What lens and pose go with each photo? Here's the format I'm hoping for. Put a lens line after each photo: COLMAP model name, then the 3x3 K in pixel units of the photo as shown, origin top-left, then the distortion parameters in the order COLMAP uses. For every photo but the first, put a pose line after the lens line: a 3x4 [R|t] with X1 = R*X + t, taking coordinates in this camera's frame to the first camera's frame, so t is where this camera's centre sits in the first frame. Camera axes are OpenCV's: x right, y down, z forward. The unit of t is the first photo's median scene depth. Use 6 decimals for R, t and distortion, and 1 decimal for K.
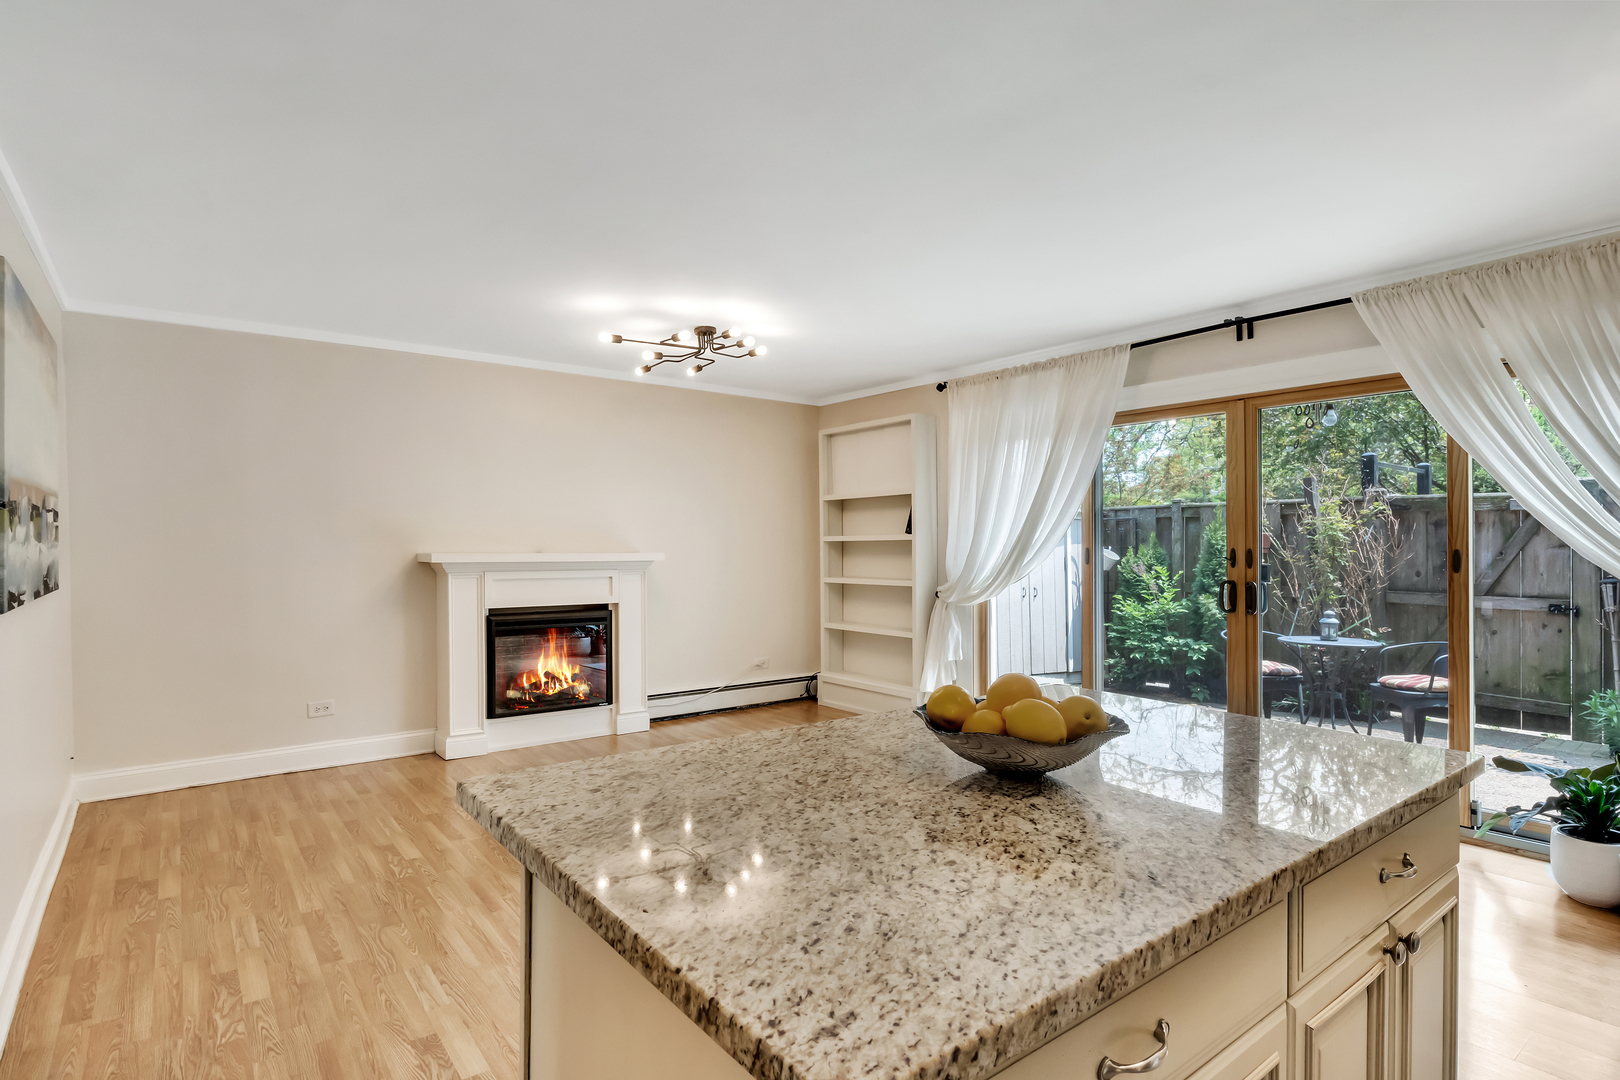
lens RADIAL K [[821.8, 0, 808.9], [0, 821.8, 538.1], [0, 0, 1]] dist [-0.012771, 0.005545]
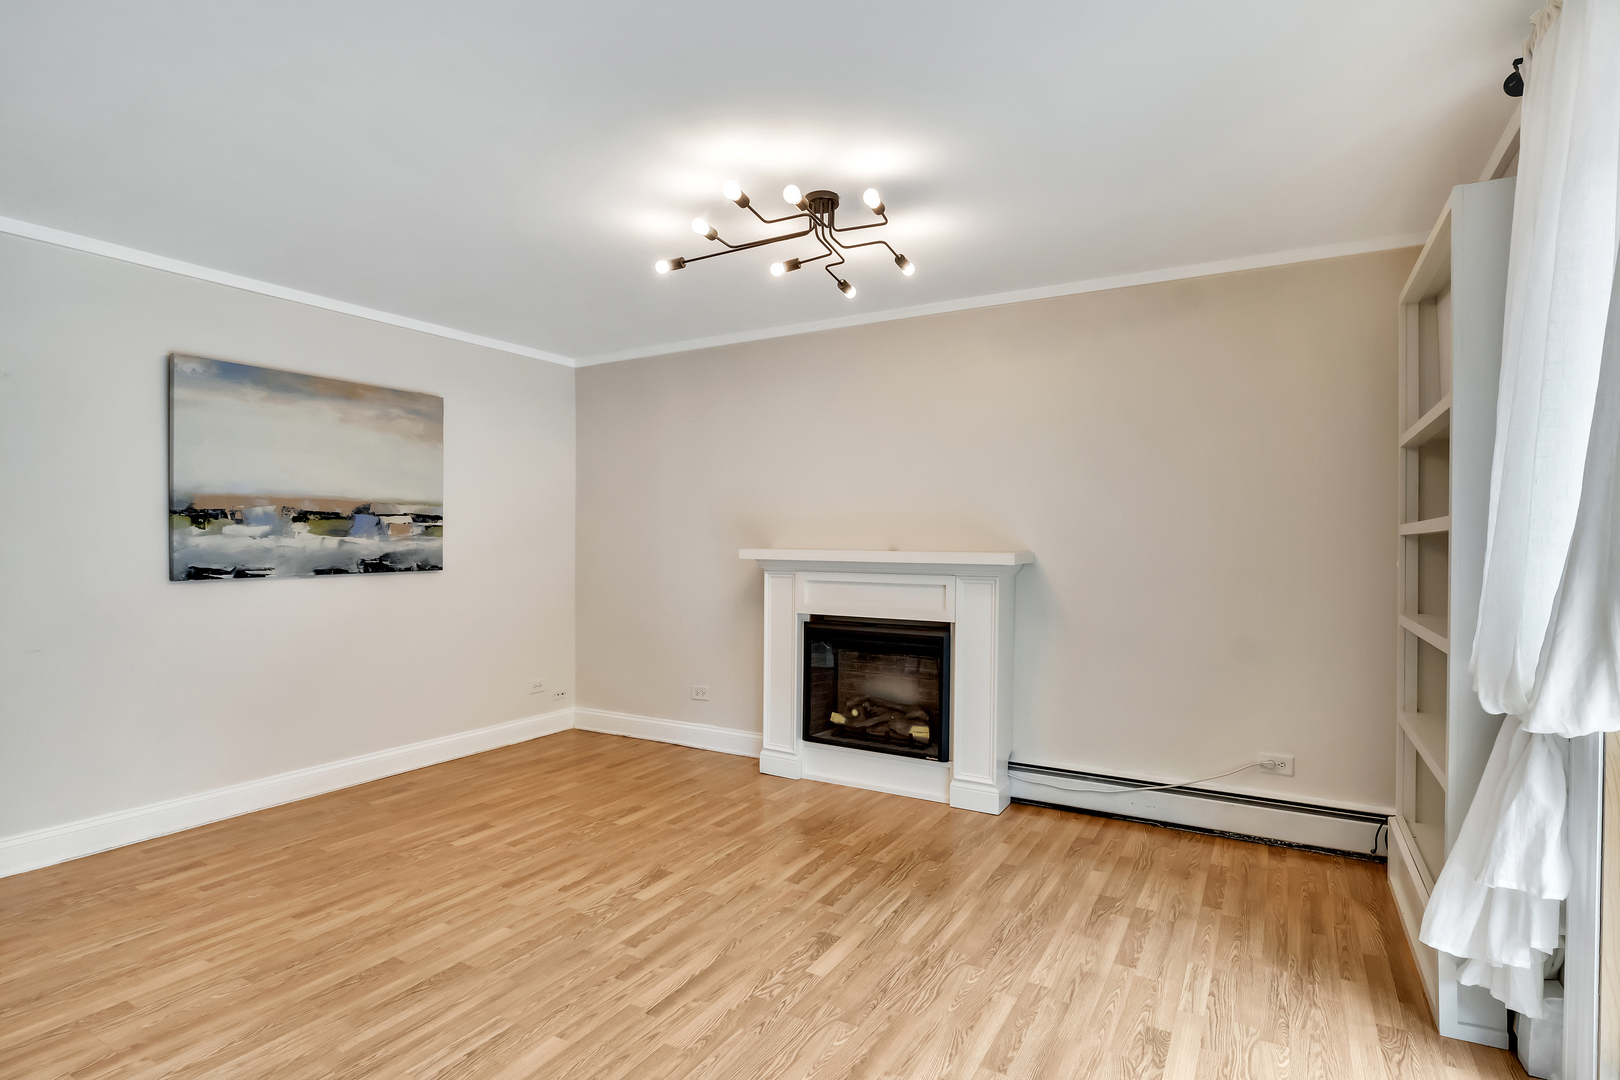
lens RADIAL K [[821.8, 0, 815.7], [0, 821.8, 545.5], [0, 0, 1]] dist [-0.012771, 0.005545]
pose [[0.374017, 0.008384, -0.927384, 0.389049], [0.003640, 0.999938, 0.010508, 0.005205], [0.927415, -0.007306, 0.373964, 0.638387]]
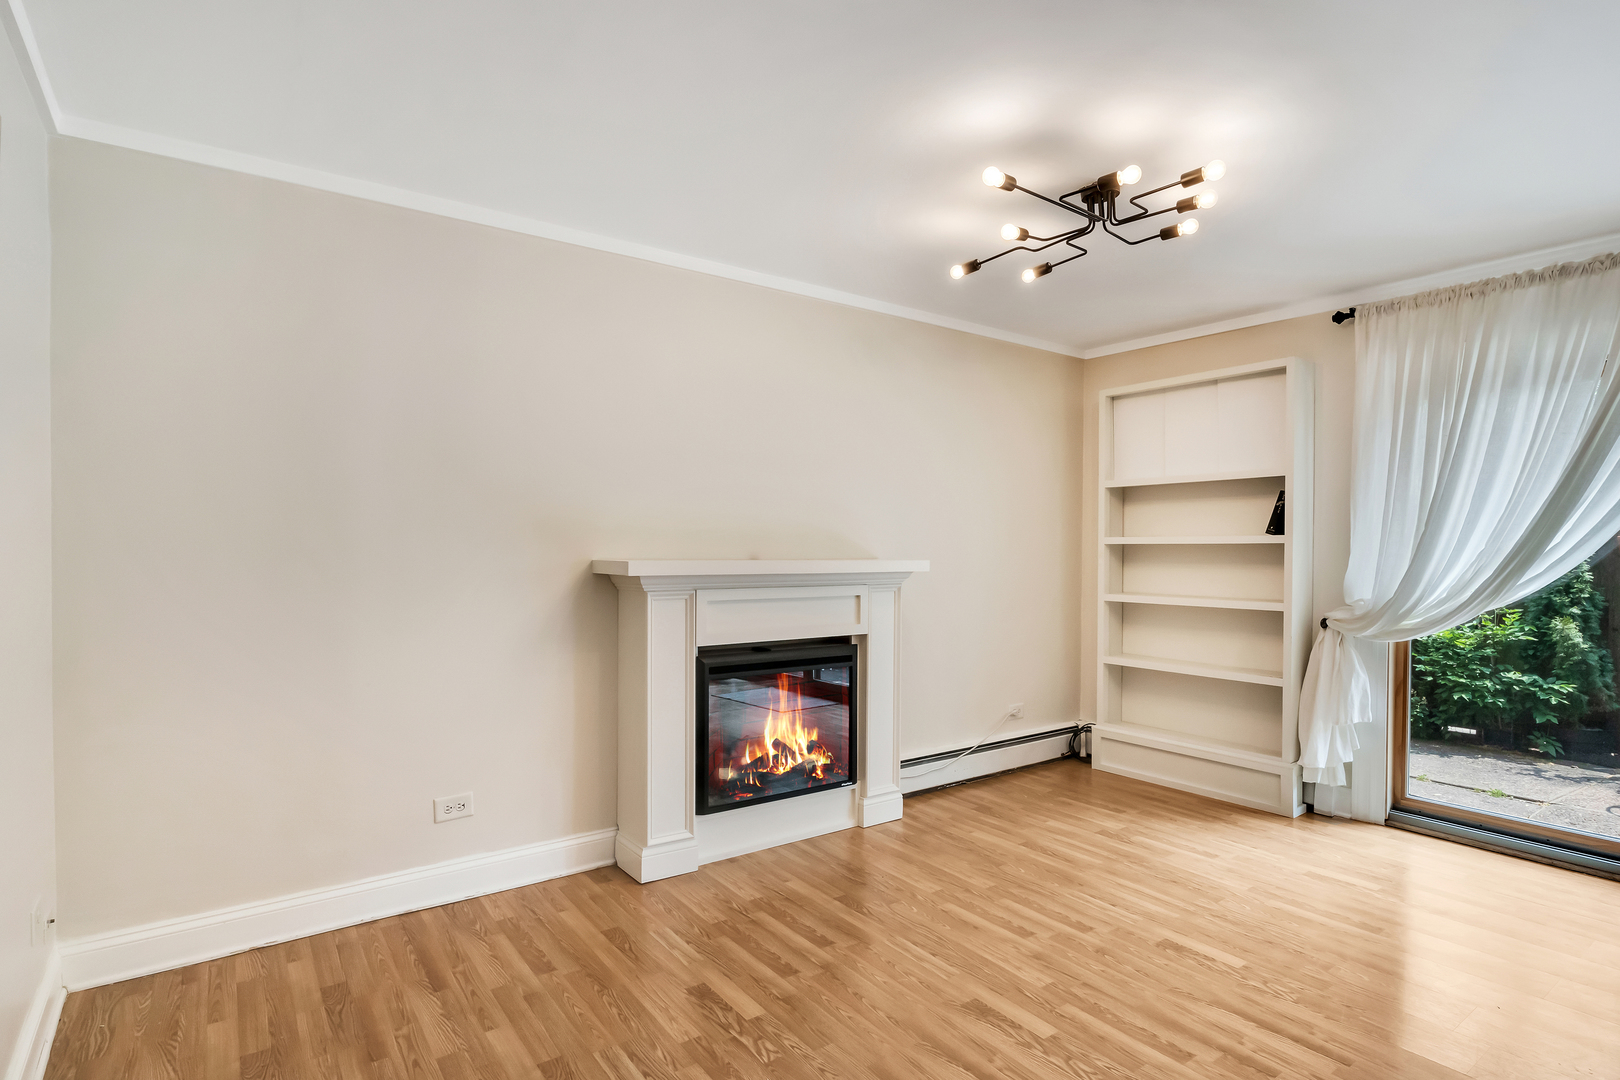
lens RADIAL K [[821.8, 0, 813.8], [0, 821.8, 545.4], [0, 0, 1]] dist [-0.012771, 0.005545]
pose [[0.999537, 0.006265, -0.029779, -0.259957], [-0.005980, 0.999935, 0.009667, -0.000457], [0.029837, -0.009484, 0.999510, 0.327580]]
